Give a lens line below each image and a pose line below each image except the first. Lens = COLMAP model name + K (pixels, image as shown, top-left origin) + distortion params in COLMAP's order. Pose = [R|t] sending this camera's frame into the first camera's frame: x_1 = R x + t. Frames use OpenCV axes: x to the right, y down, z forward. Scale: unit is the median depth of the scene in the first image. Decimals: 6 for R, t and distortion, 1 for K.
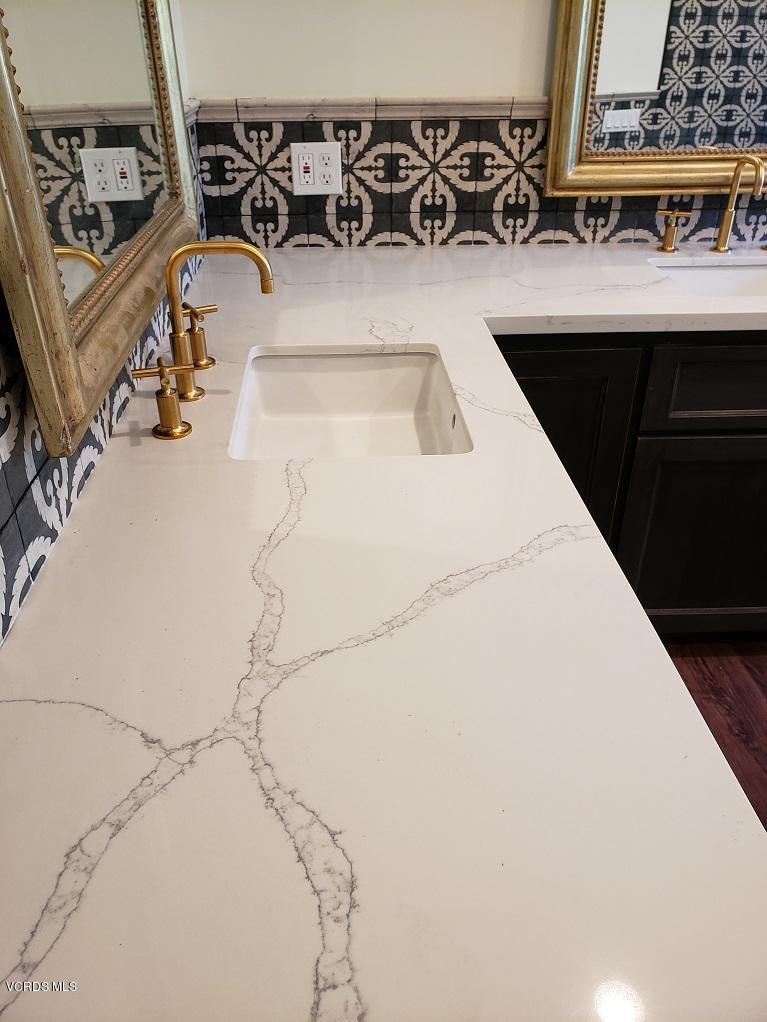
lens RADIAL K [[778.5, 0, 383.5], [0, 778.5, 511.0], [0, 0, 1]] dist [-0.000084, -0.000639]
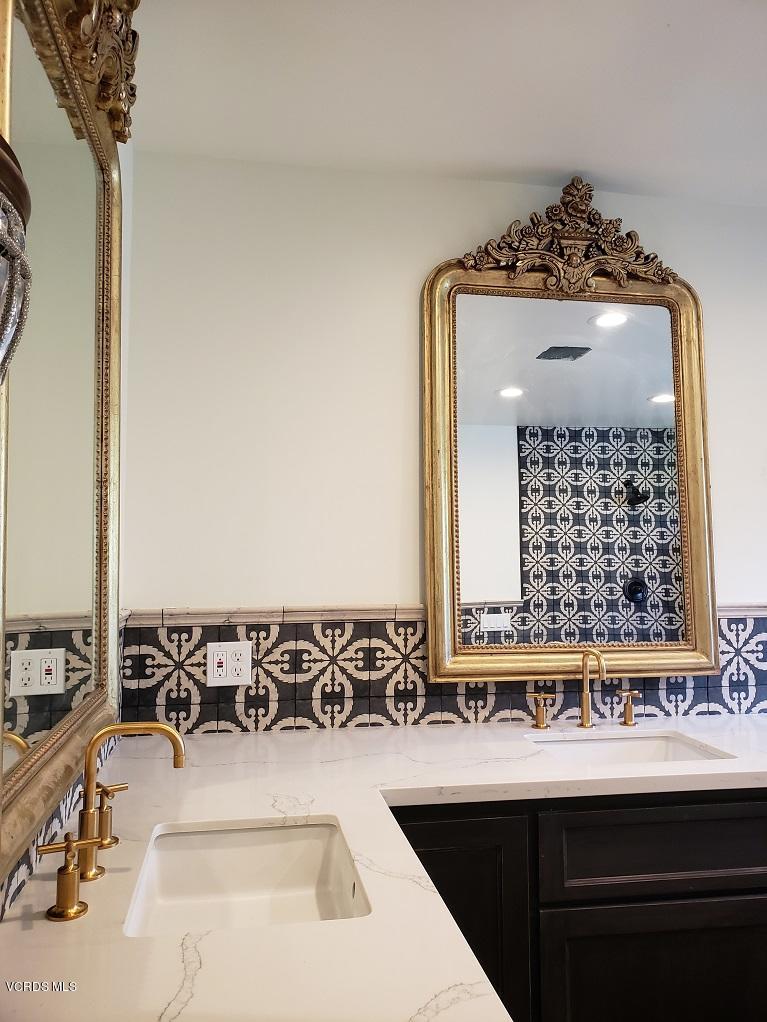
lens RADIAL K [[778.9, 0, 368.6], [0, 778.9, 476.9], [0, 0, 1]] dist [0.106585, -0.161124]
pose [[0.995321, 0.010146, 0.096091, 0.003661], [0.050183, 0.795552, -0.603803, 0.050191], [-0.082572, 0.605800, 0.791321, -0.095320]]
